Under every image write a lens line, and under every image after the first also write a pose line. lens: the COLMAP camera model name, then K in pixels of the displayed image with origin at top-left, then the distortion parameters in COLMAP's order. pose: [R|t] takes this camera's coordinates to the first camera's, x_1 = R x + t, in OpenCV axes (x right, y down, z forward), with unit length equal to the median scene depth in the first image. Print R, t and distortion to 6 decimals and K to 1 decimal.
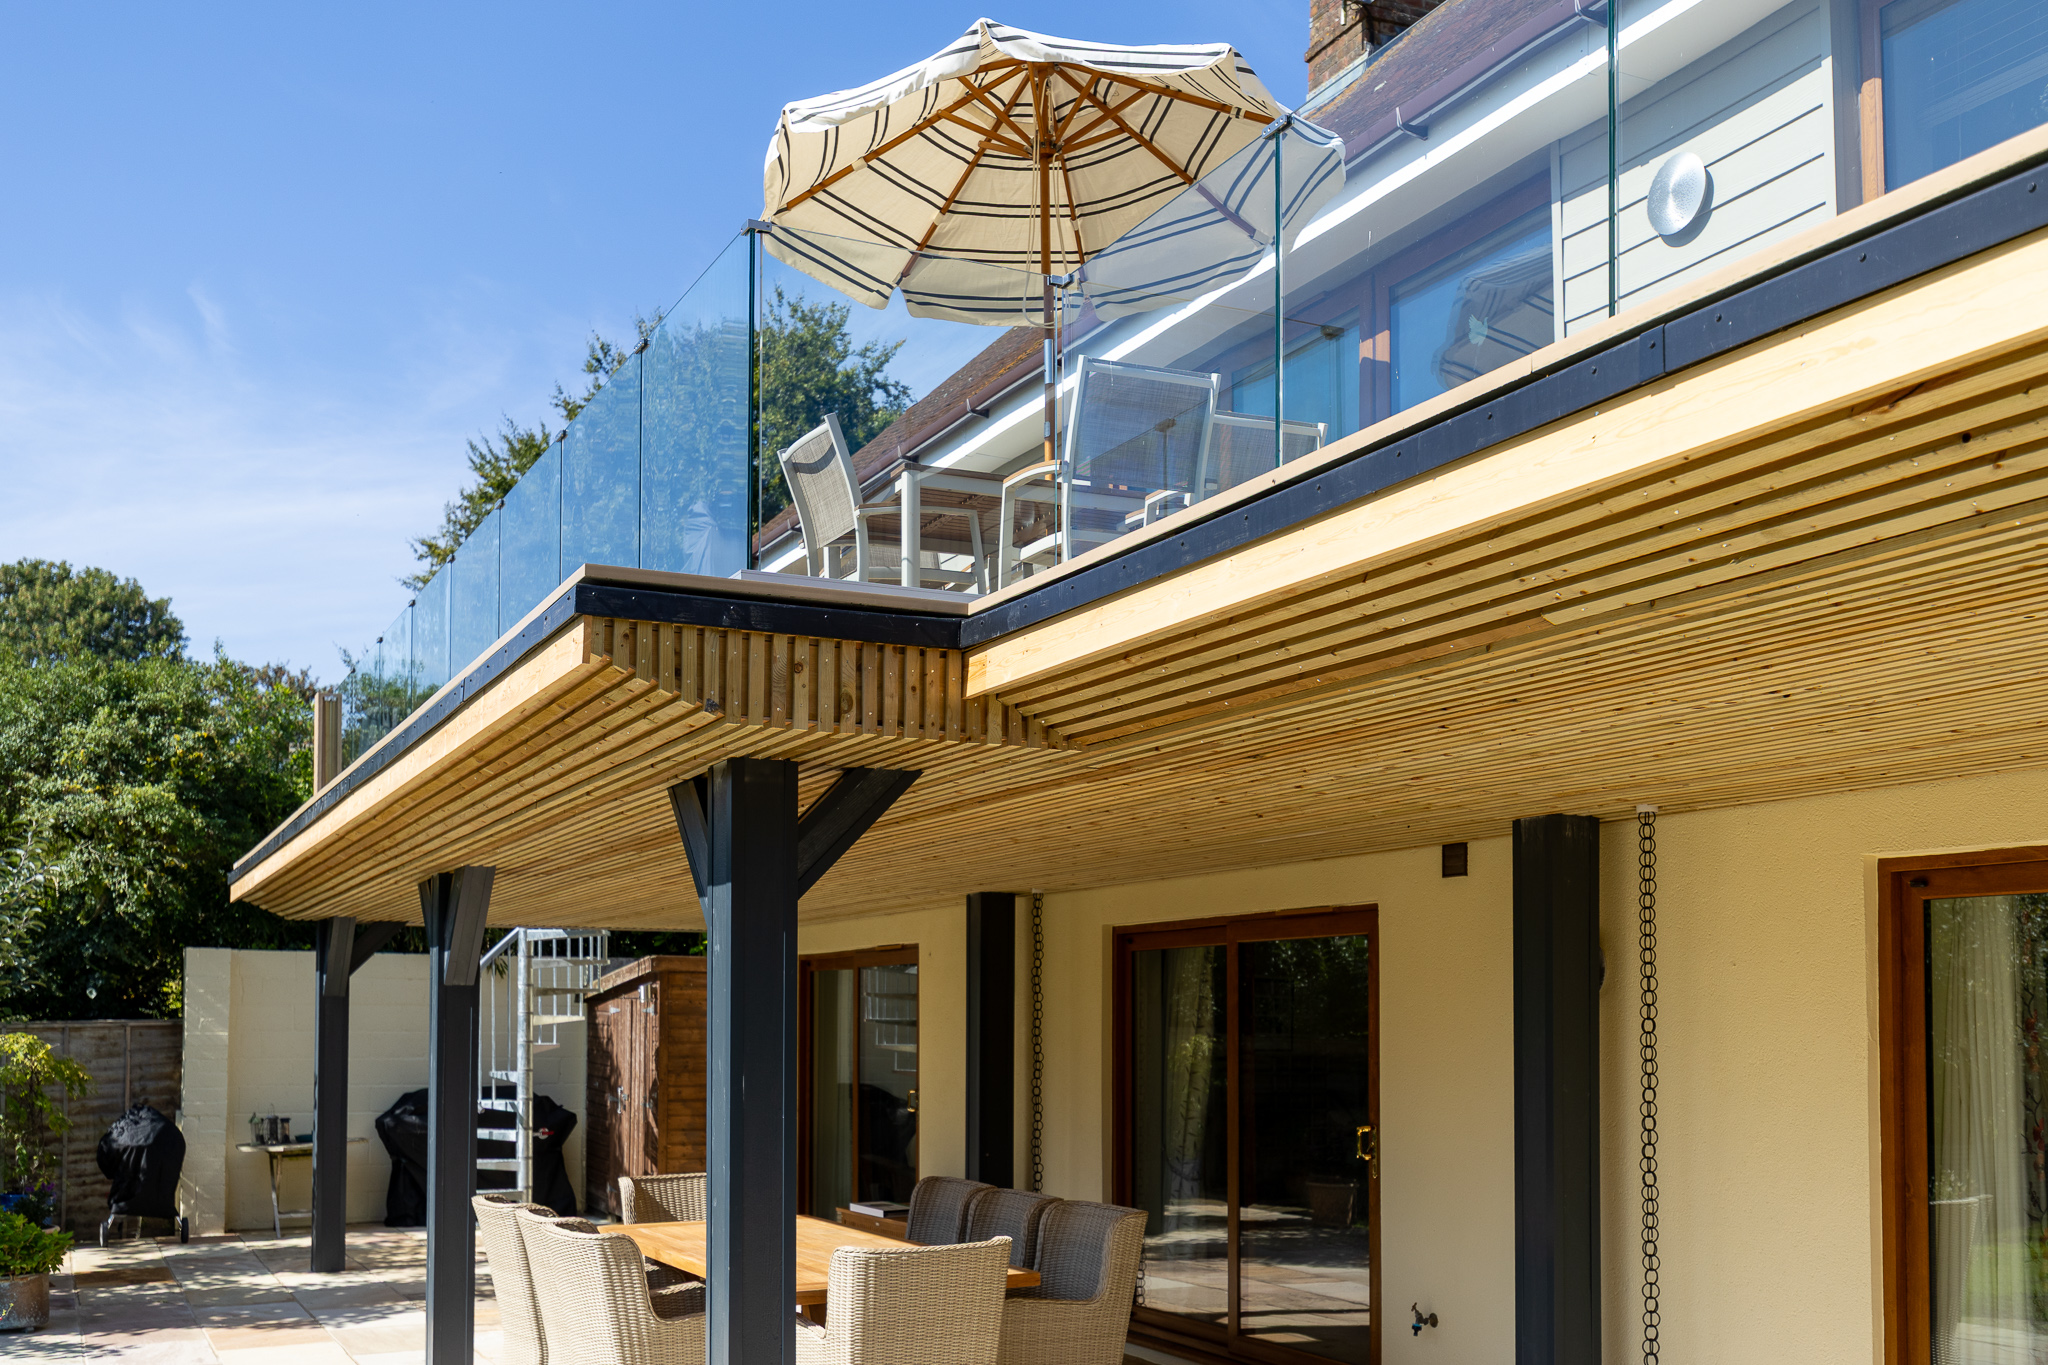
lens RADIAL K [[1934.7, 0, 1030.2], [0, 1934.7, 694.5], [0, 0, 1]] dist [0.017182, -0.007043]
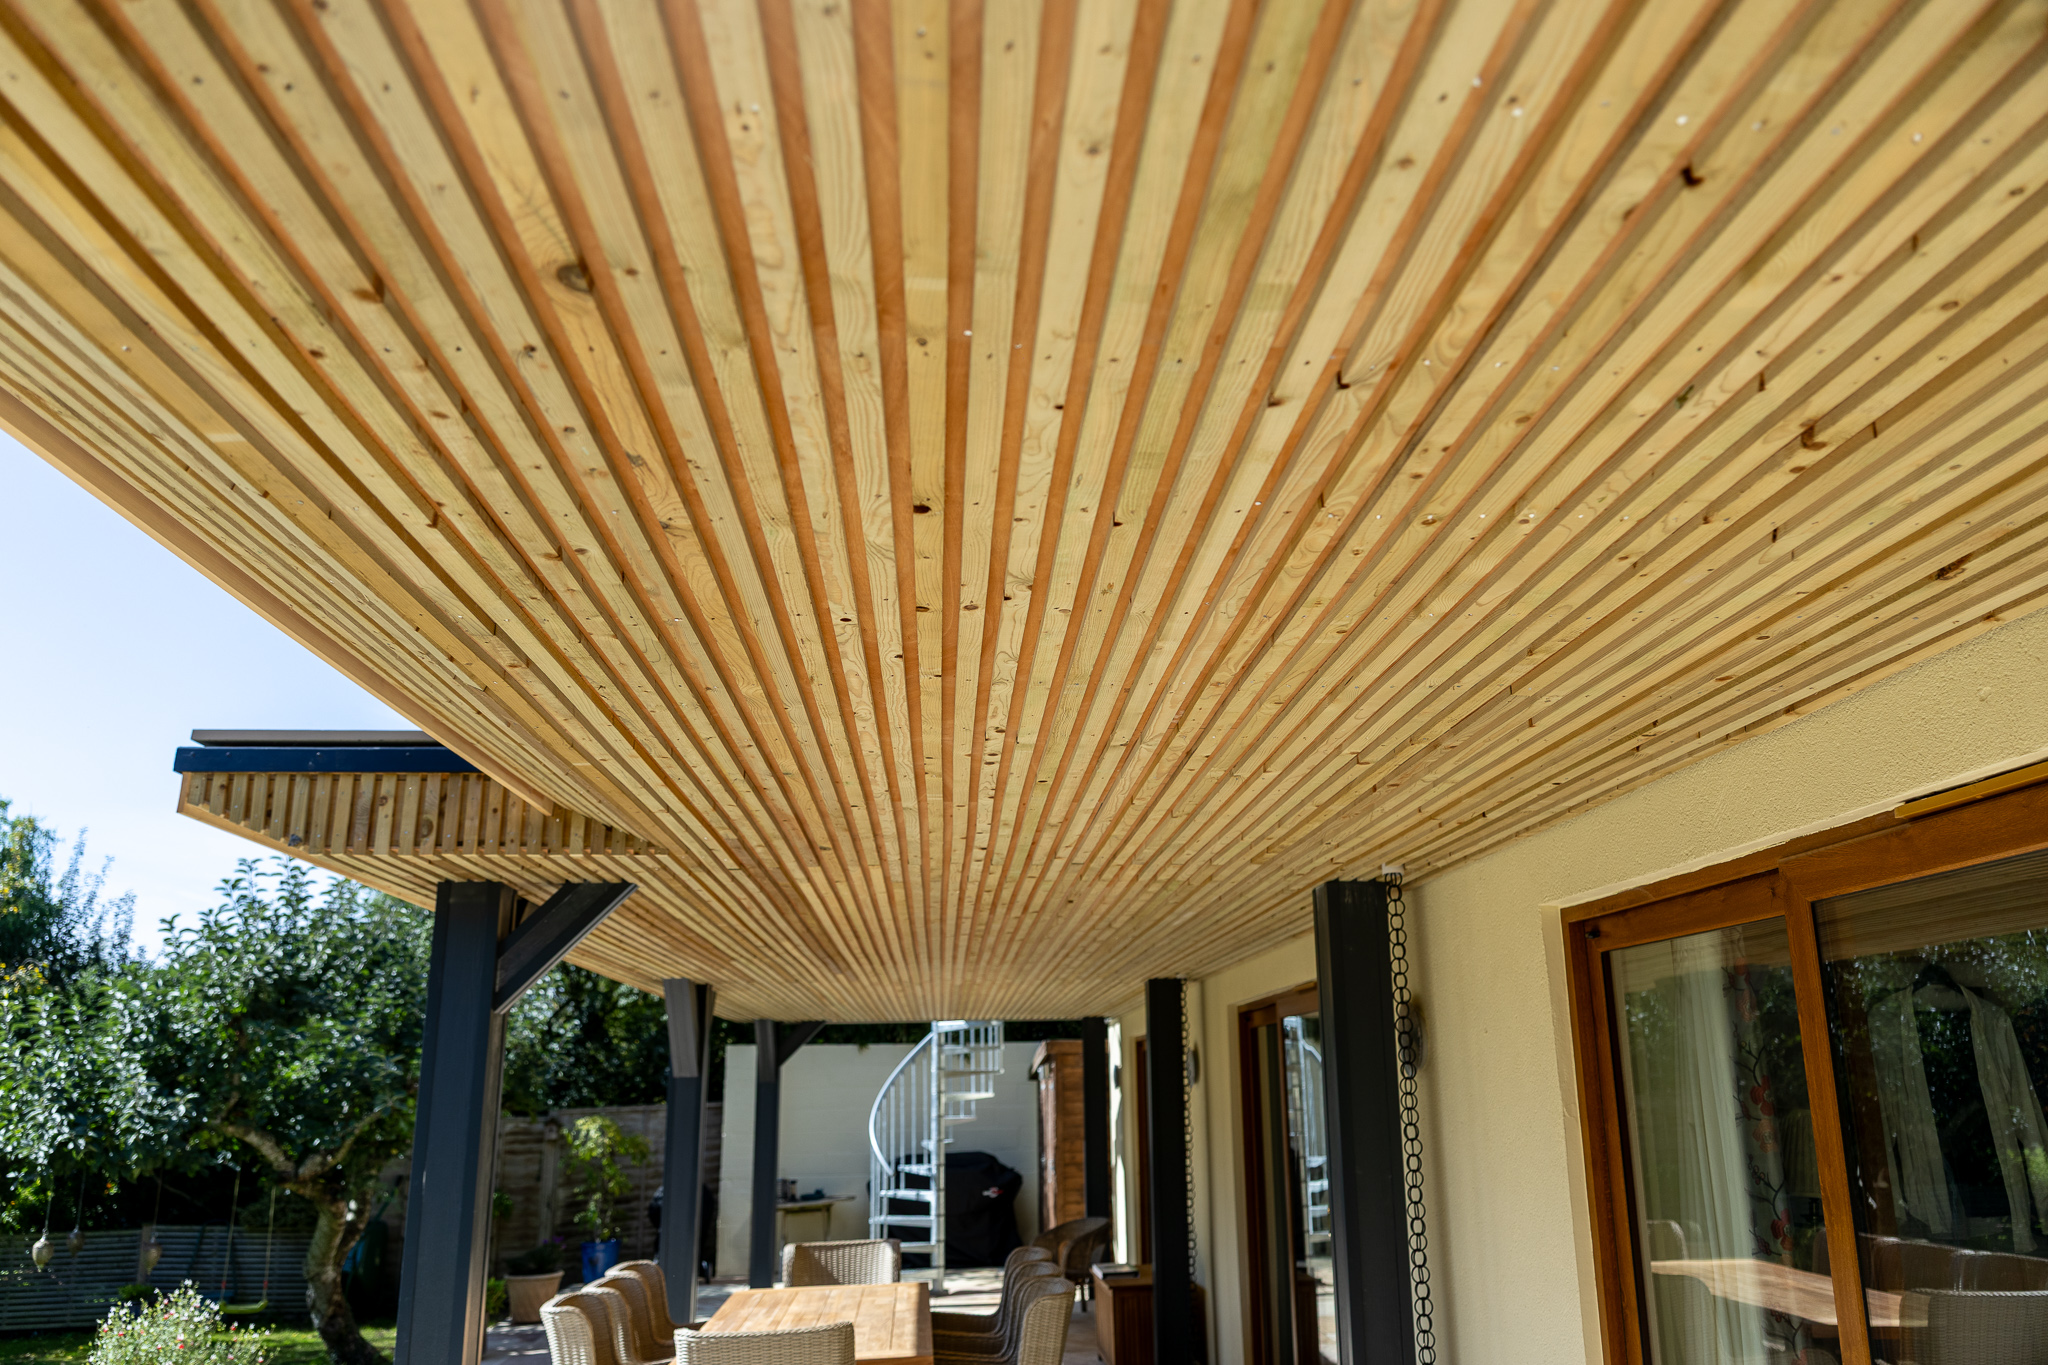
lens RADIAL K [[1574.0, 0, 1076.6], [0, 1574.0, 673.6], [0, 0, 1]] dist [0.021383, -0.034751]
pose [[0.936540, -0.111708, -0.332286, 0.436327], [0.082202, 0.991422, -0.101613, 0.029982], [0.340787, 0.067850, 0.937689, 0.212020]]
